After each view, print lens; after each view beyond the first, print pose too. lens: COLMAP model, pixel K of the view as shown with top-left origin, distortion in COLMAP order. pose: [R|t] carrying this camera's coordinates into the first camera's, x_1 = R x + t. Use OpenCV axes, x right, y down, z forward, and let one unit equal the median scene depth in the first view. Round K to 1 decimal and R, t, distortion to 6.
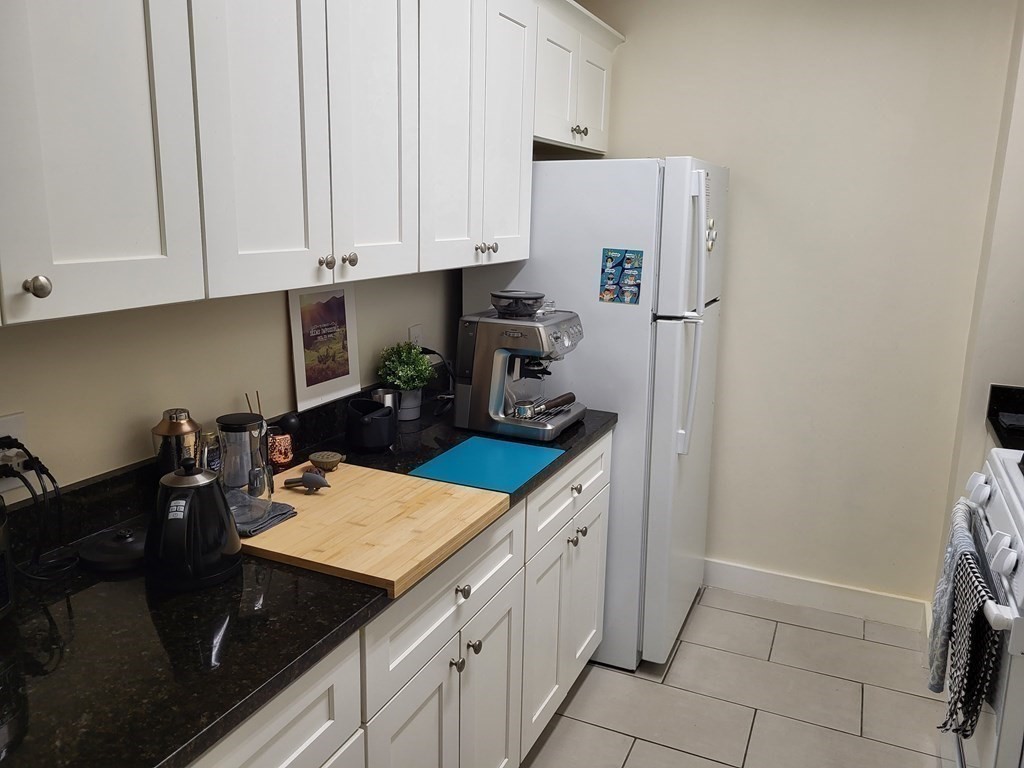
lens RADIAL K [[778.7, 0, 497.2], [0, 778.7, 379.8], [0, 0, 1]] dist [0.034917, -0.033208]
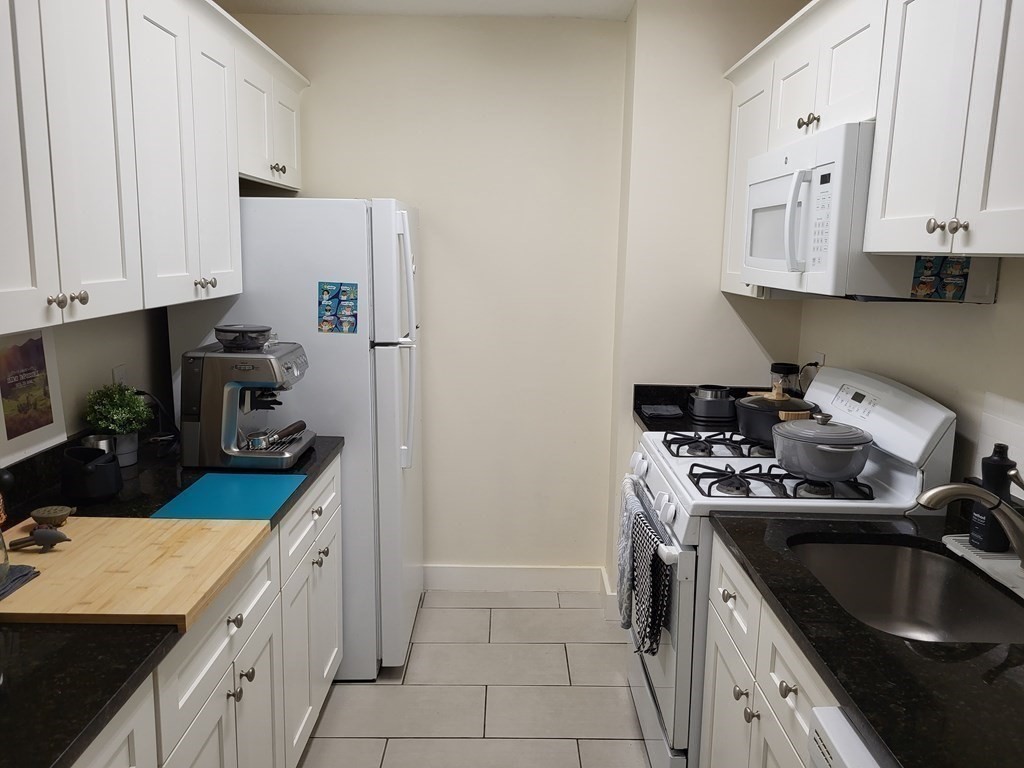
lens RADIAL K [[778.7, 0, 516.2], [0, 778.7, 383.5], [0, 0, 1]] dist [0.034917, -0.033208]
pose [[0.900003, -0.071760, 0.429937, -0.094199], [0.086508, 0.996141, -0.014827, 0.007681], [-0.427213, 0.050537, 0.902737, -0.063720]]
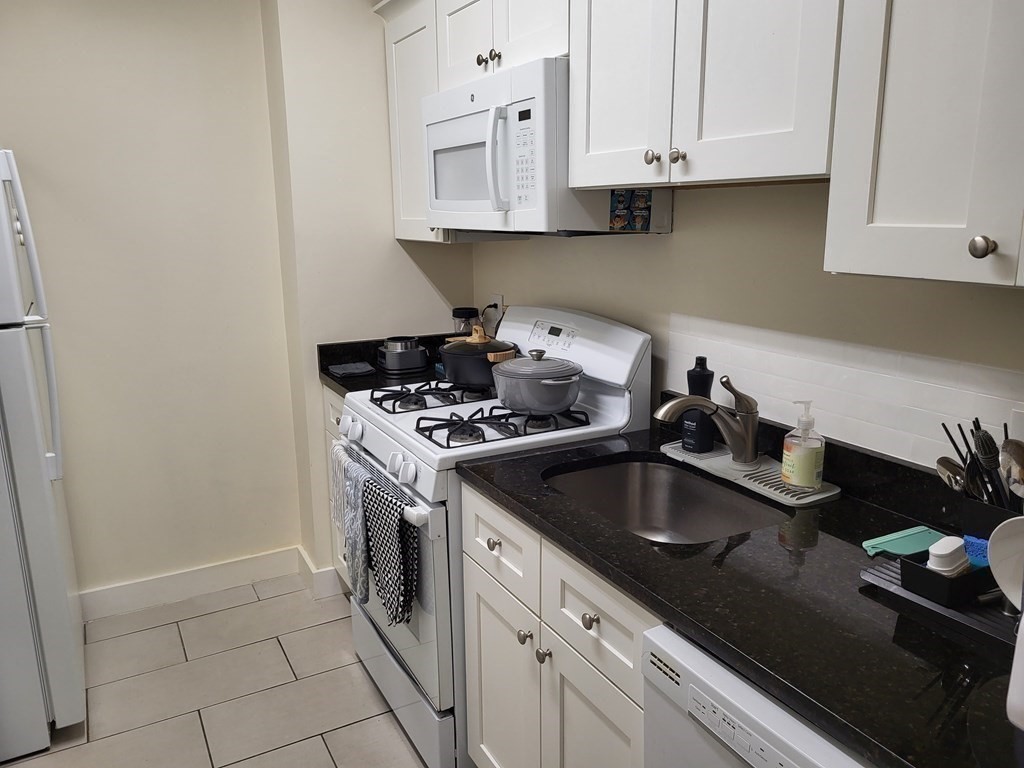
lens RADIAL K [[778.7, 0, 507.9], [0, 778.7, 378.9], [0, 0, 1]] dist [0.034917, -0.033208]
pose [[0.589911, -0.193595, 0.783917, -0.142056], [0.191089, 0.976727, 0.097413, -0.003599], [-0.784532, 0.092333, 0.613176, 0.070014]]
